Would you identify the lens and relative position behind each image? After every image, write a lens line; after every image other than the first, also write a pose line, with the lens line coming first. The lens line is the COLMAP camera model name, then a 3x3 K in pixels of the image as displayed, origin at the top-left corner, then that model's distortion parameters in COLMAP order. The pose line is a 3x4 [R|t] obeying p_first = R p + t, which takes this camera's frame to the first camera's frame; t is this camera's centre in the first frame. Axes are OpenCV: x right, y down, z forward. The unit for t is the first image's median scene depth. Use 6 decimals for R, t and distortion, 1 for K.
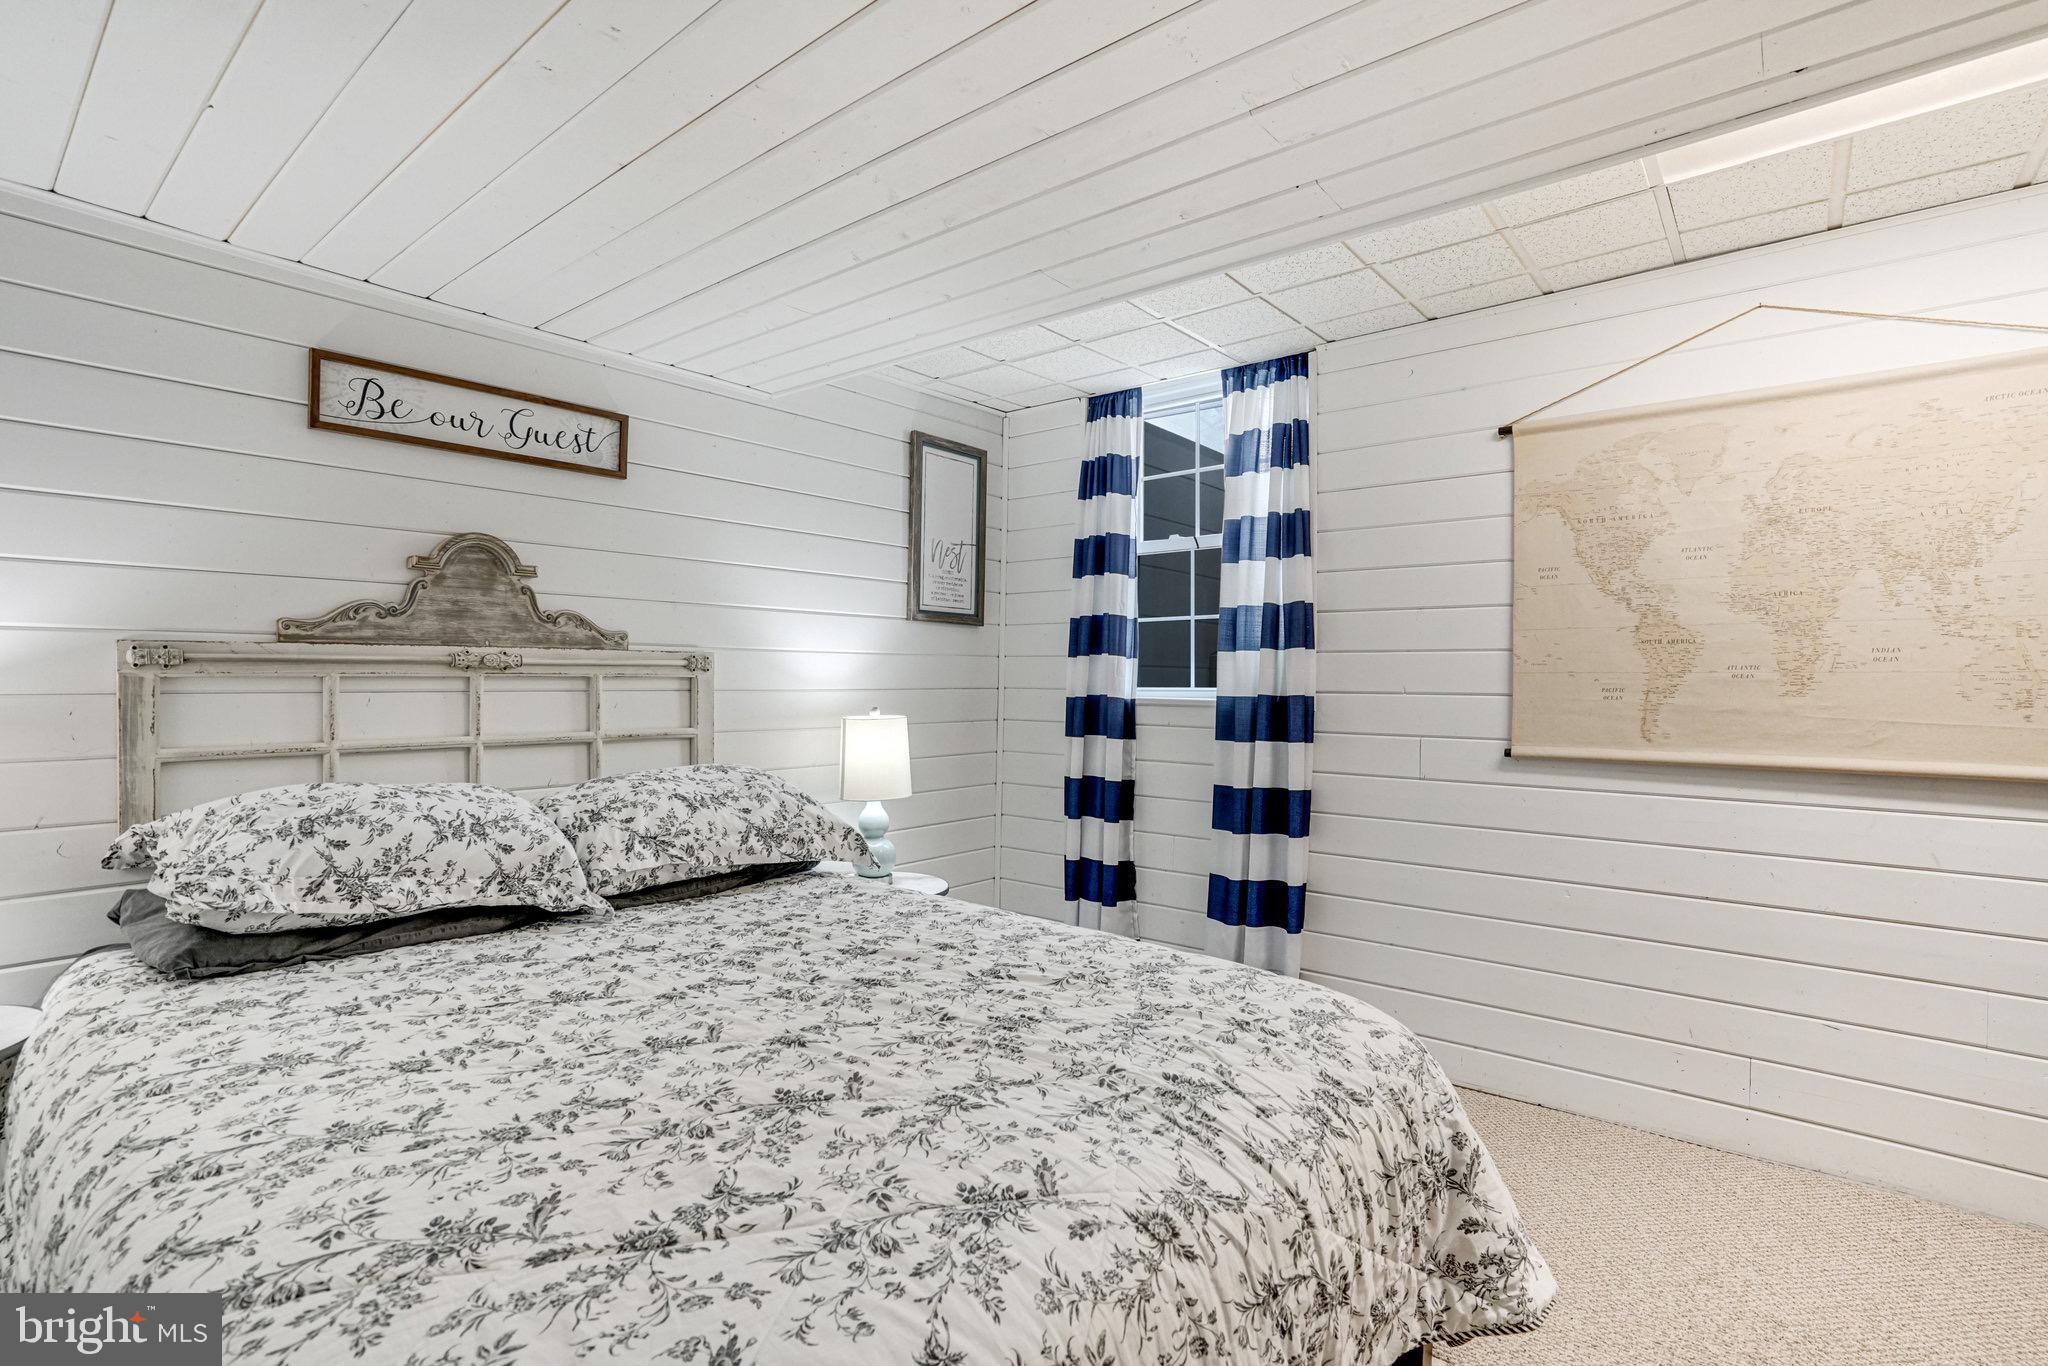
lens RADIAL K [[957.2, 0, 1017.4], [0, 957.2, 682.5], [0, 0, 1]] dist [-0.030358, 0.006032]
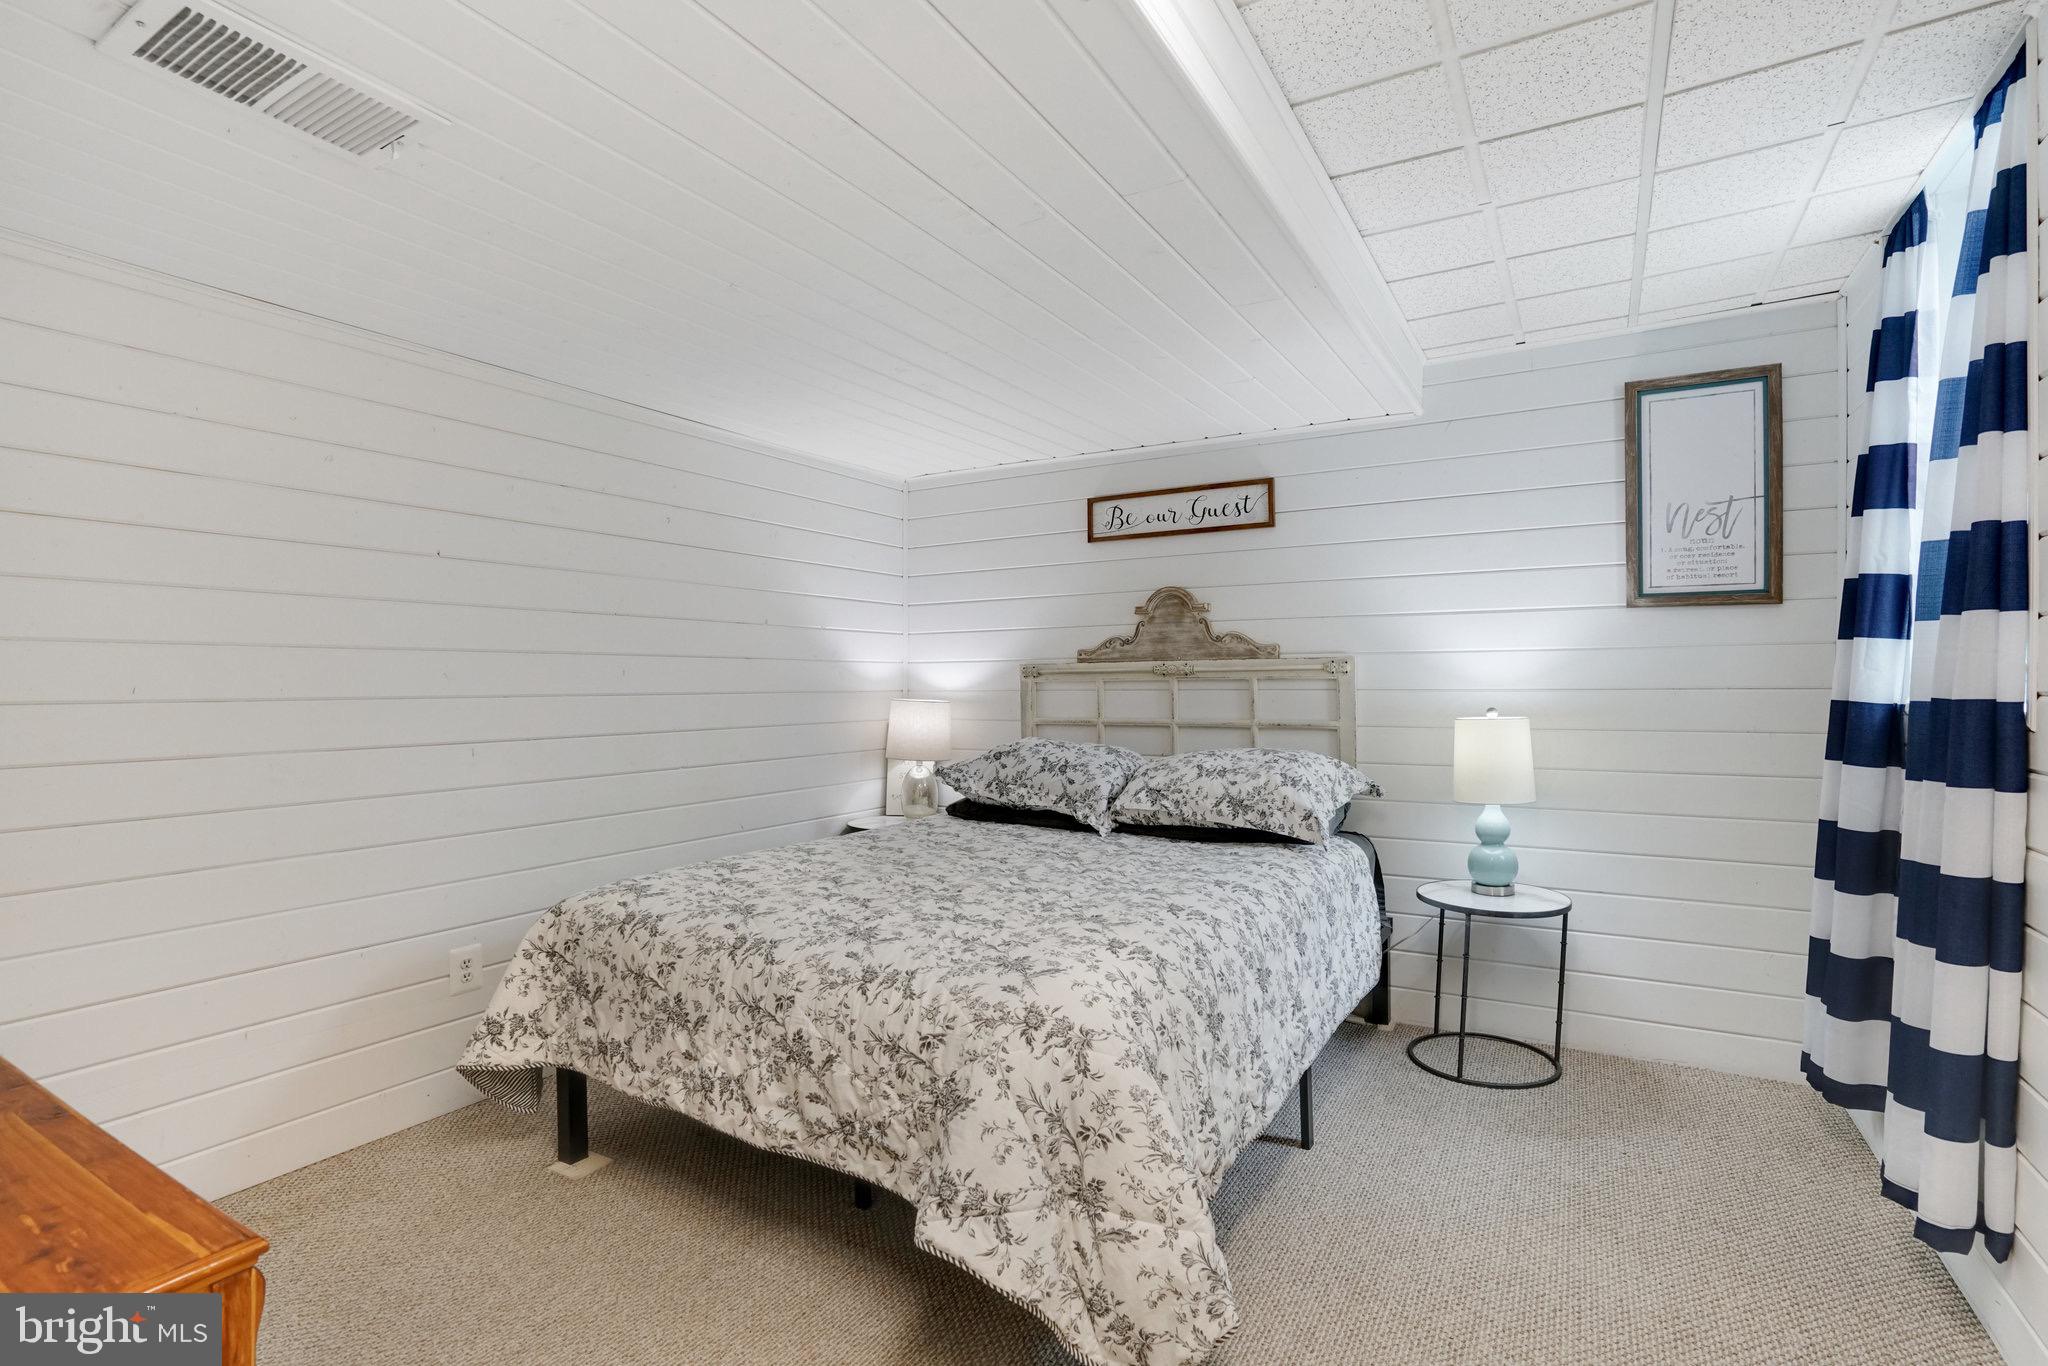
lens RADIAL K [[957.2, 0, 1022.1], [0, 957.2, 690.5], [0, 0, 1]] dist [-0.030358, 0.006032]
pose [[0.186048, 0.003712, -0.982534, 0.915295], [0.005754, 0.999972, 0.004867, 0.001632], [0.982524, -0.006559, 0.186022, 0.477364]]
